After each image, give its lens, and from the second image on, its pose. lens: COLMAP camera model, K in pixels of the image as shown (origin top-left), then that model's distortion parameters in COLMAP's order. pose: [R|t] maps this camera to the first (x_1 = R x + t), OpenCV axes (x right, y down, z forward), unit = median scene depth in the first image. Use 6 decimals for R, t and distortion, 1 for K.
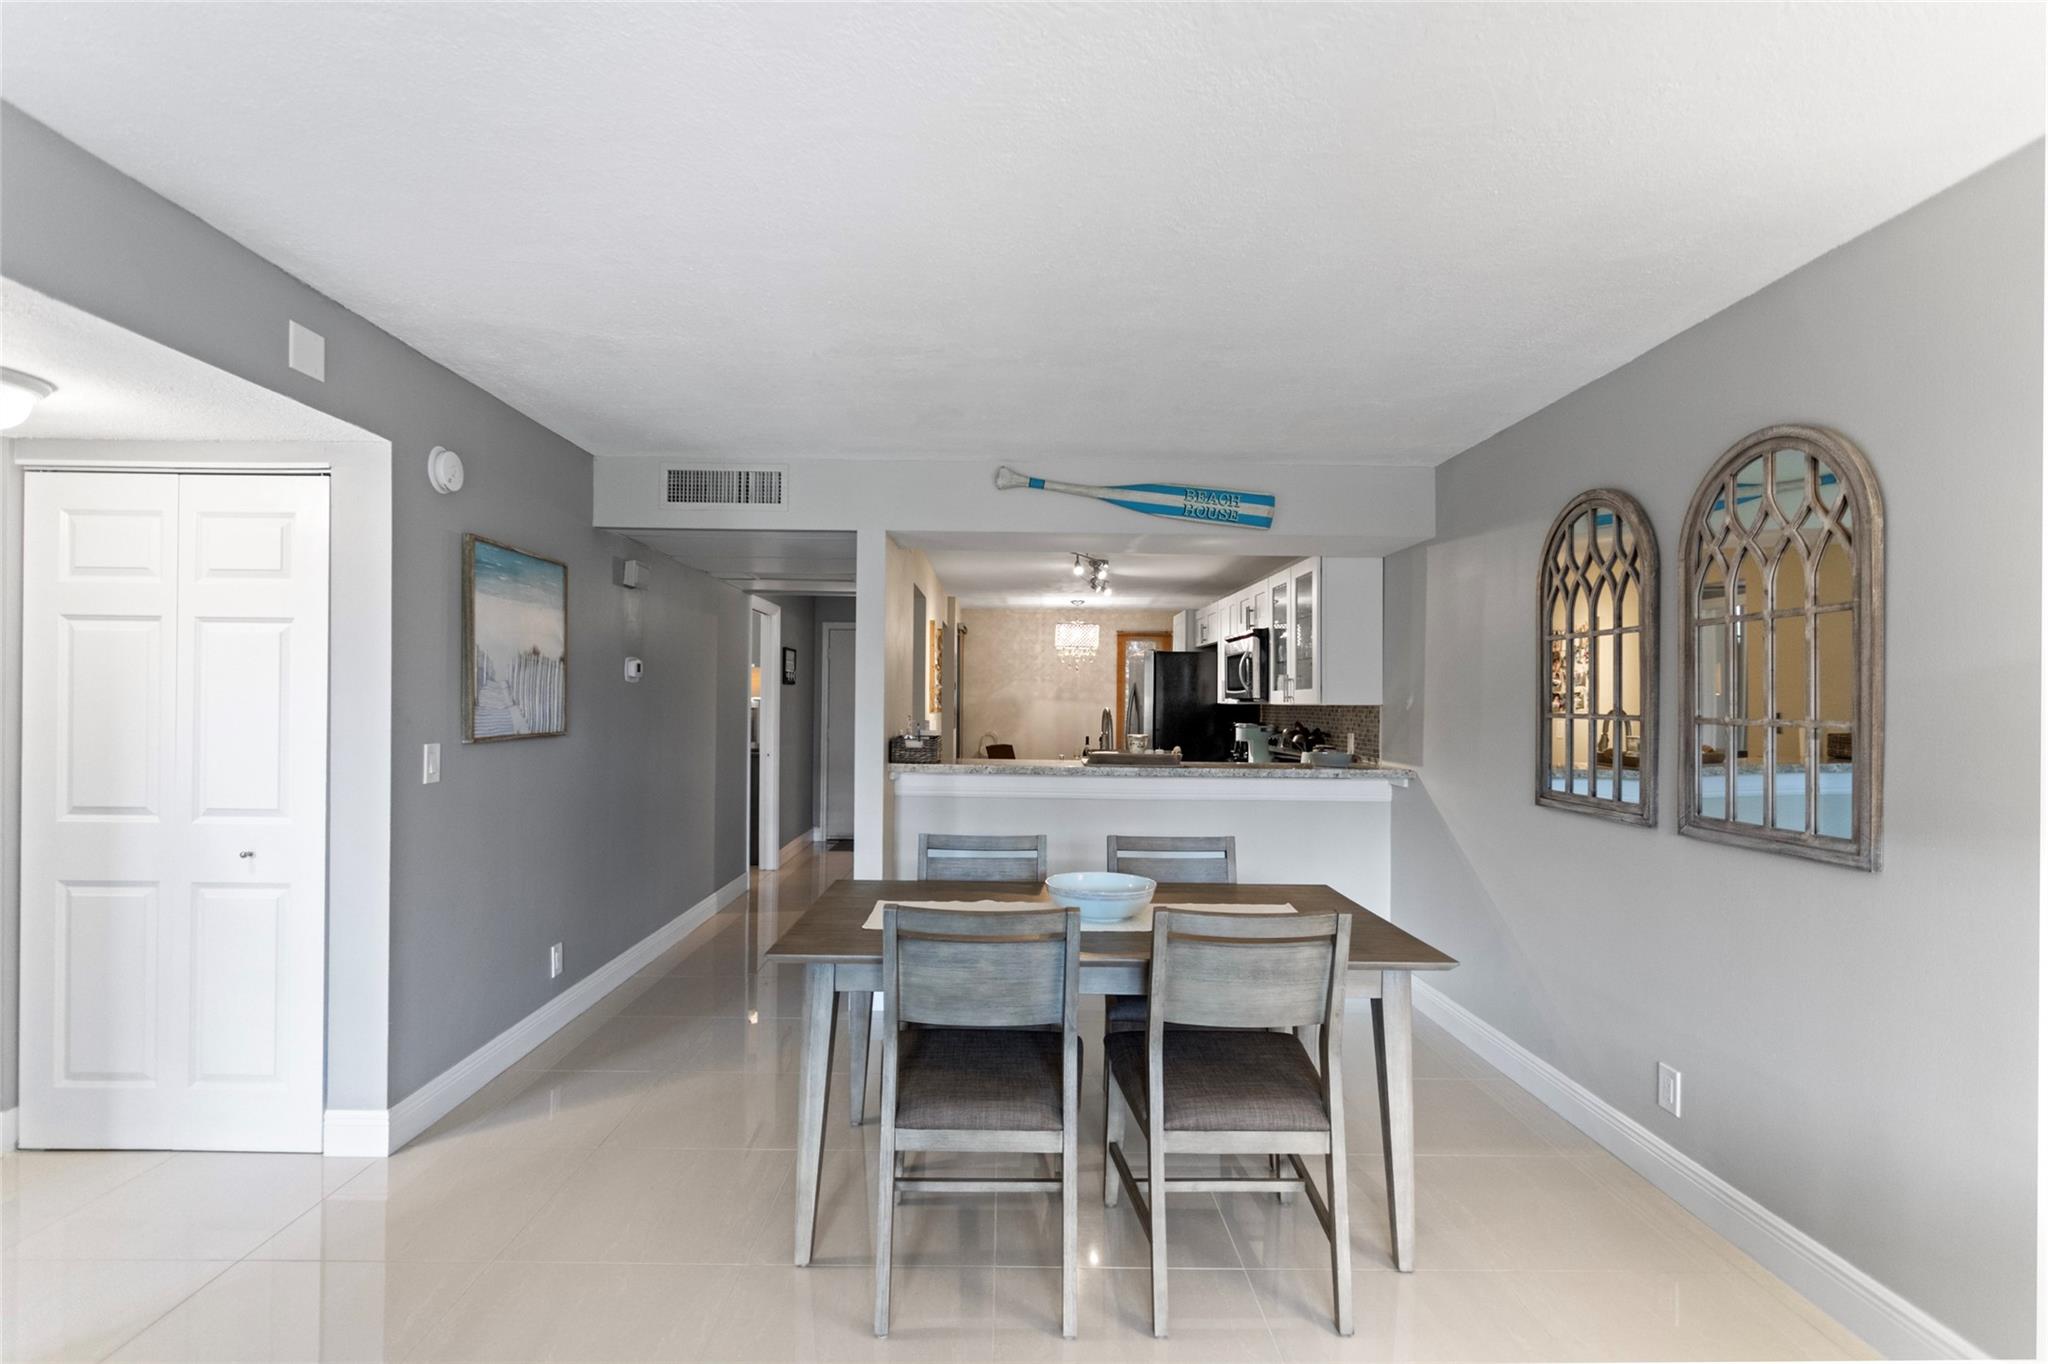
lens RADIAL K [[981.6, 0, 1001.8], [0, 981.6, 702.7], [0, 0, 1]] dist [0.003375, 0.003536]
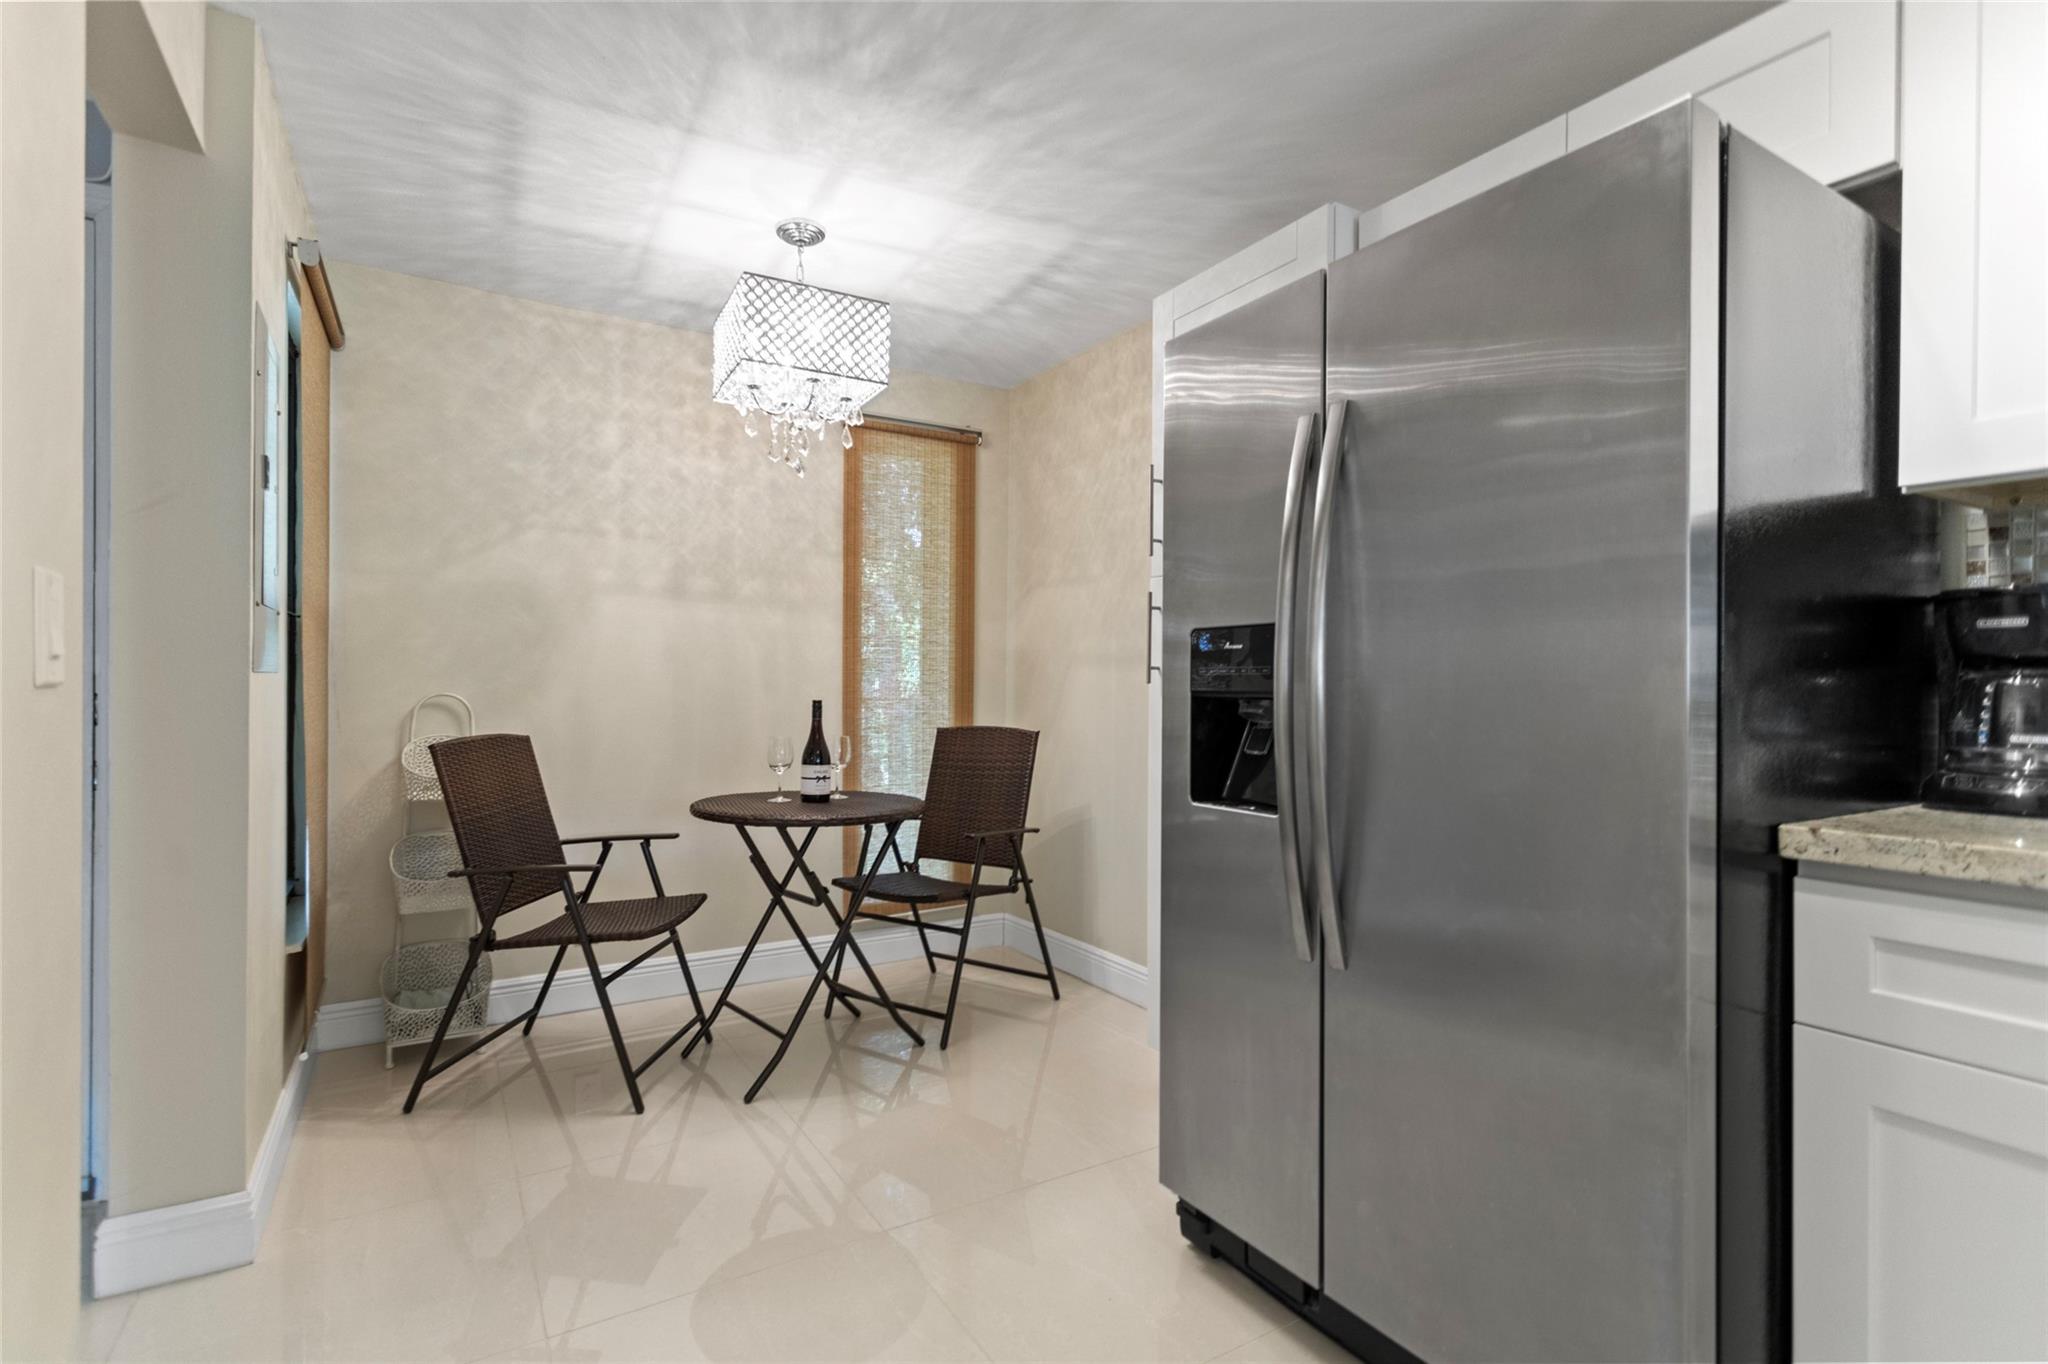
lens RADIAL K [[981.6, 0, 1021.4], [0, 981.6, 679.2], [0, 0, 1]] dist [0.003375, 0.003536]
pose [[0.857265, -0.003871, 0.514861, -0.032796], [0.007889, 0.999953, -0.005618, 0.066075], [-0.514815, 0.008878, 0.857256, 1.535222]]
